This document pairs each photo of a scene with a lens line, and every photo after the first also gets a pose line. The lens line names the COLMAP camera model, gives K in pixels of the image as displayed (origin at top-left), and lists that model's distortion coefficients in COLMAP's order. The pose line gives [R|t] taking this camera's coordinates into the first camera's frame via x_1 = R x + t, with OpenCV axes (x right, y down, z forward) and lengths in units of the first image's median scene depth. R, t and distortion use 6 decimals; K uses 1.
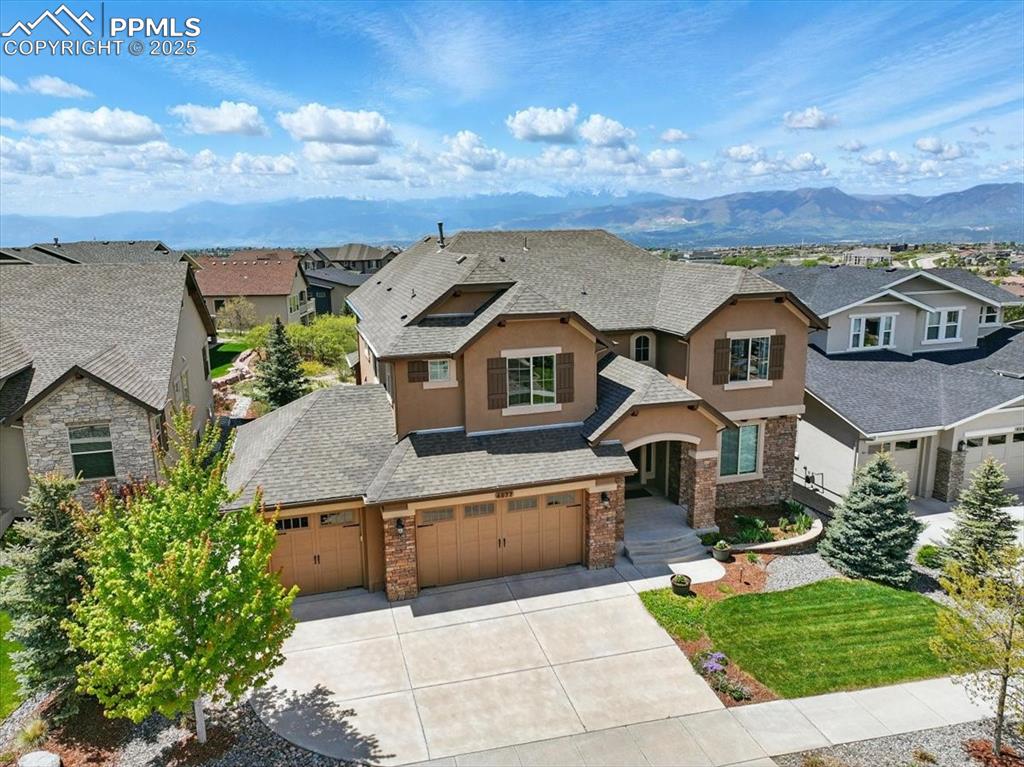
lens RADIAL K [[717.5, 0, 512.0], [0, 717.5, 383.5], [0, 0, 1]] dist [0.002343, 0.005729]
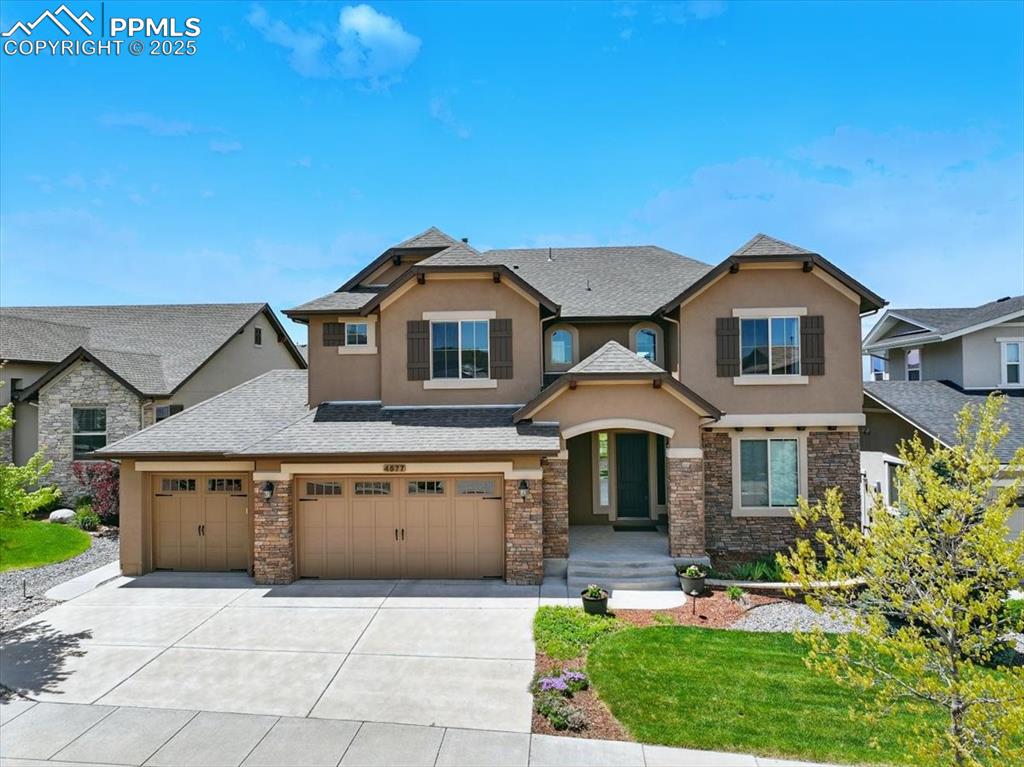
lens RADIAL K [[717.5, 0, 512.0], [0, 717.5, 383.5], [0, 0, 1]] dist [0.002343, 0.005729]
pose [[0.939195, -0.002505, -0.343376, 0.379725], [-0.072886, 0.975734, -0.206474, 0.207865], [0.335561, 0.218946, 0.916221, 0.243660]]
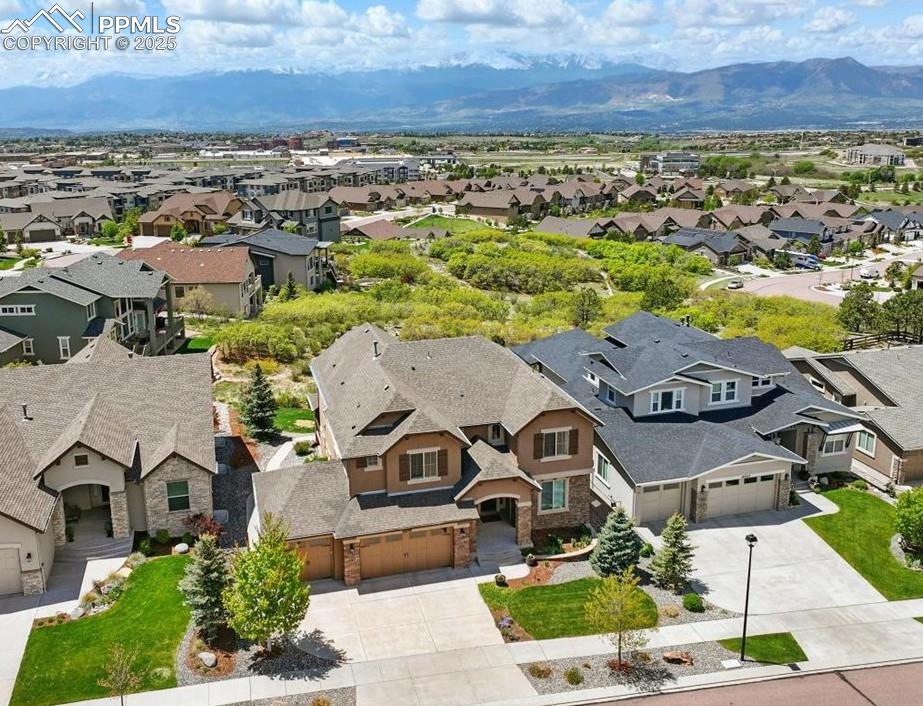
lens RADIAL K [[835.9, 0, 431.1], [0, 835.9, 309.1], [0, 0, 1]] dist [0.012342, -0.007250]
pose [[0.999285, 0.009401, -0.036616, 0.119405], [-0.008547, 0.999689, 0.023410, -0.448077], [0.036825, -0.023080, 0.999055, -1.103196]]
